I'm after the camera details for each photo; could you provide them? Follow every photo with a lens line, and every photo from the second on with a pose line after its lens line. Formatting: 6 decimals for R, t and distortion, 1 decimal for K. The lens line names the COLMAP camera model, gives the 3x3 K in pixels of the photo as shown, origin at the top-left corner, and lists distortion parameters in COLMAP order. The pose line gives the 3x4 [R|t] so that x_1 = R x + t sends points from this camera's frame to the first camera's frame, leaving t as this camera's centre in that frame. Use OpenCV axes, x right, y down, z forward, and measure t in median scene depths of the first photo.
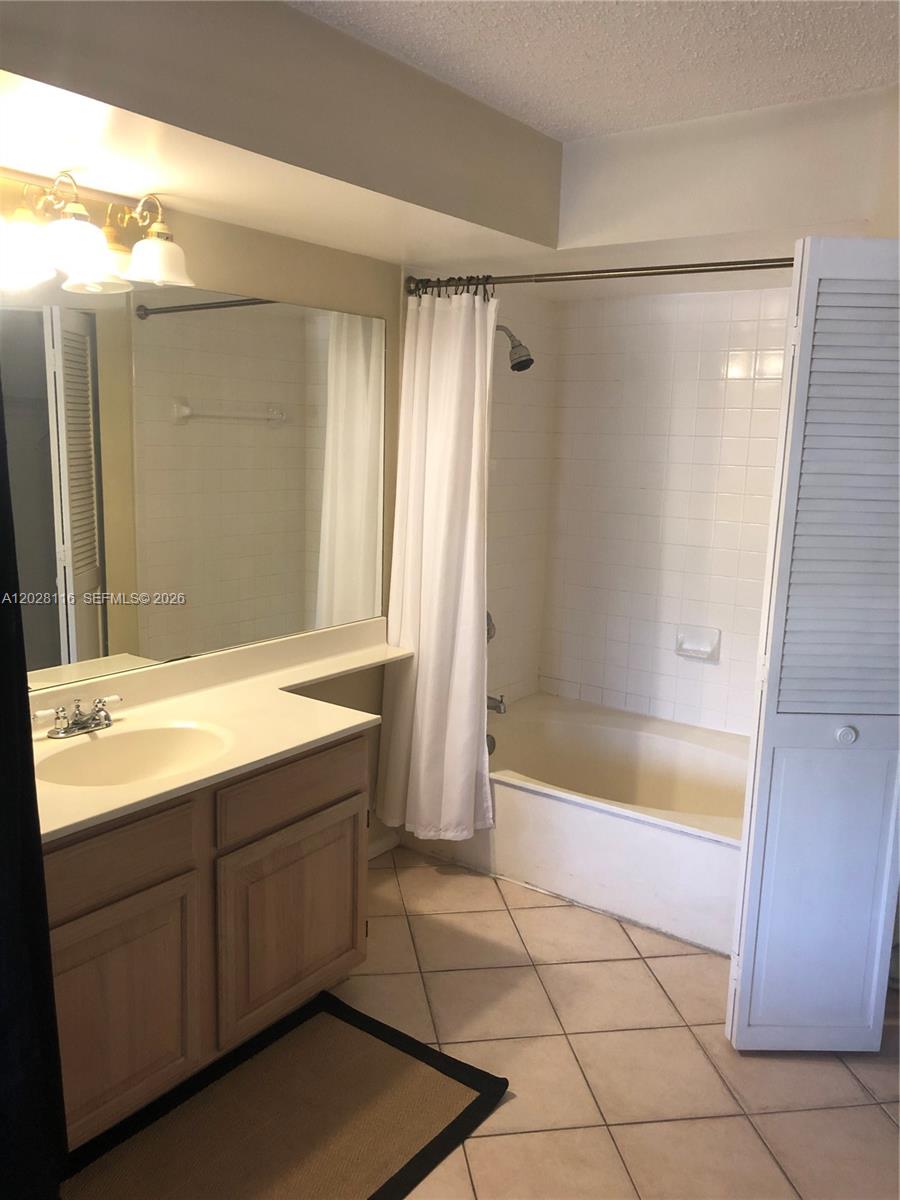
lens RADIAL K [[981.2, 0, 446.4], [0, 981.2, 620.5], [0, 0, 1]] dist [0.177587, -0.649676]
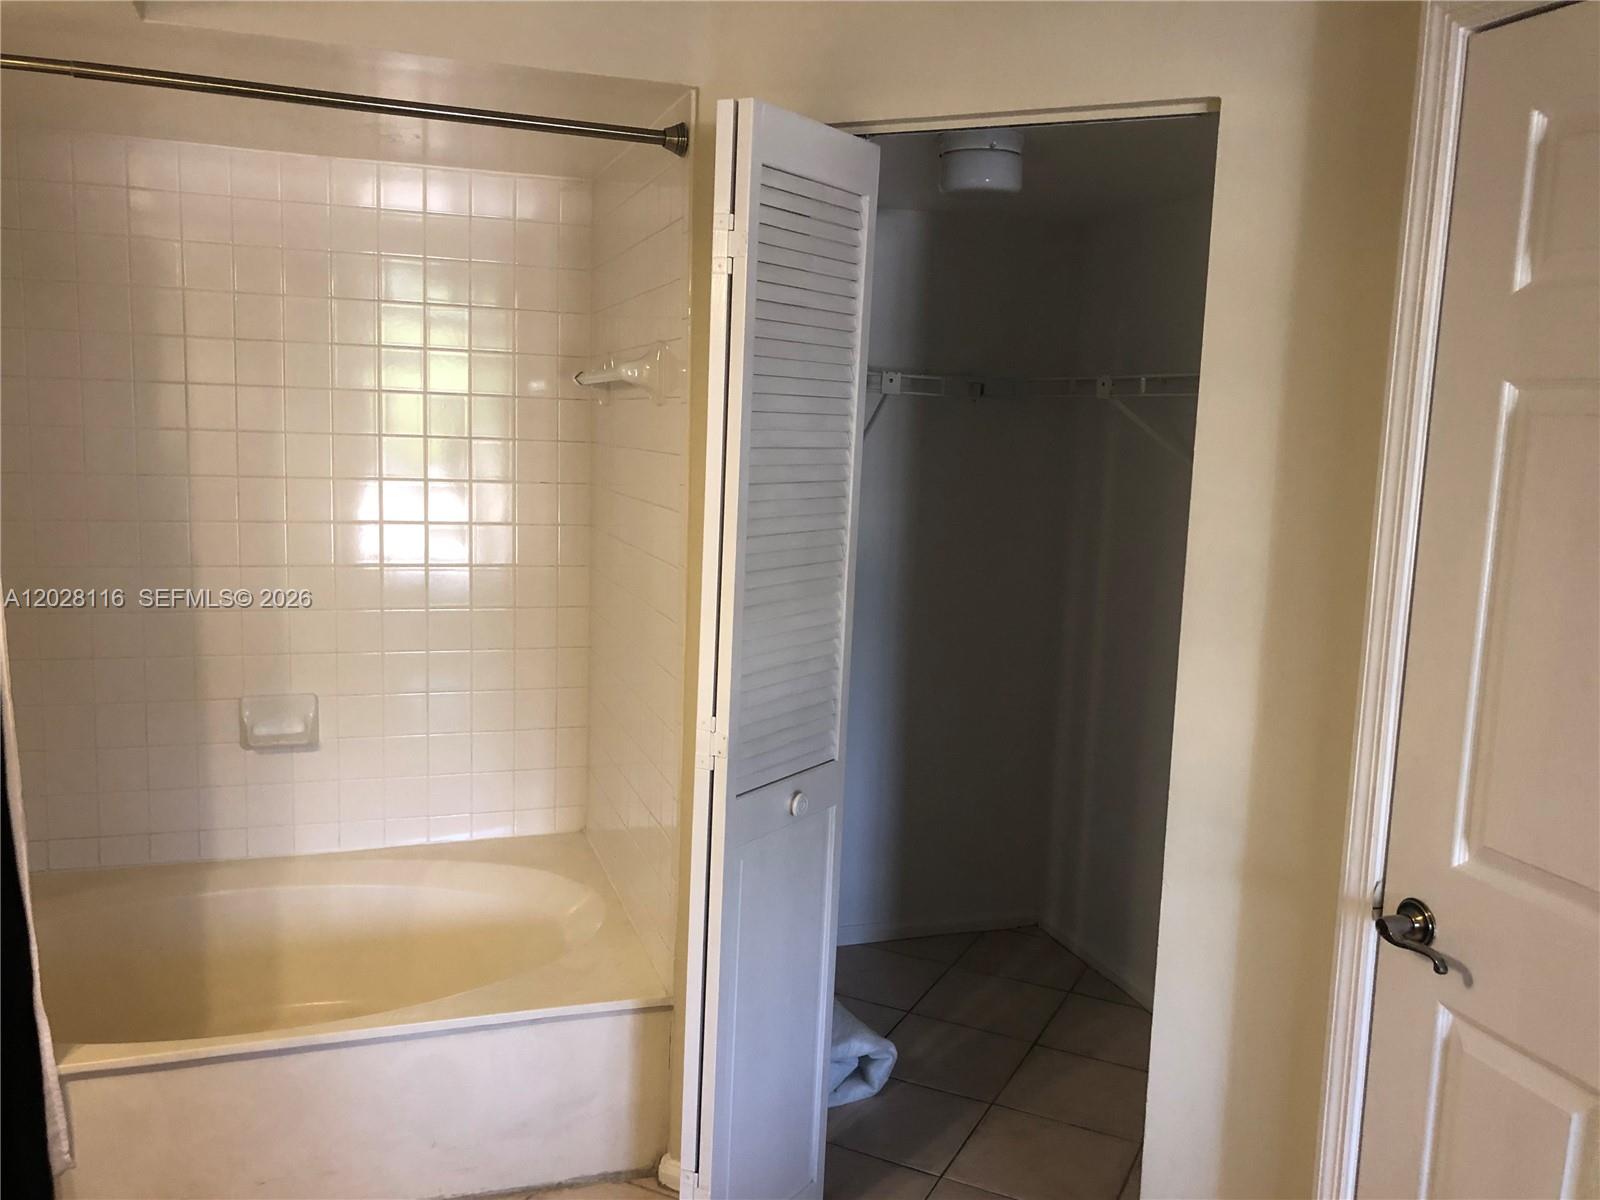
lens RADIAL K [[1290.2, 0, 800.0], [0, 1290.2, 600.0], [0, 0, 1]] dist [0.072536, -0.136227]
pose [[0.556391, -0.115635, 0.822835, -0.249073], [0.132806, 0.989914, 0.049313, -0.055145], [-0.820239, 0.081841, 0.566137, 0.312541]]
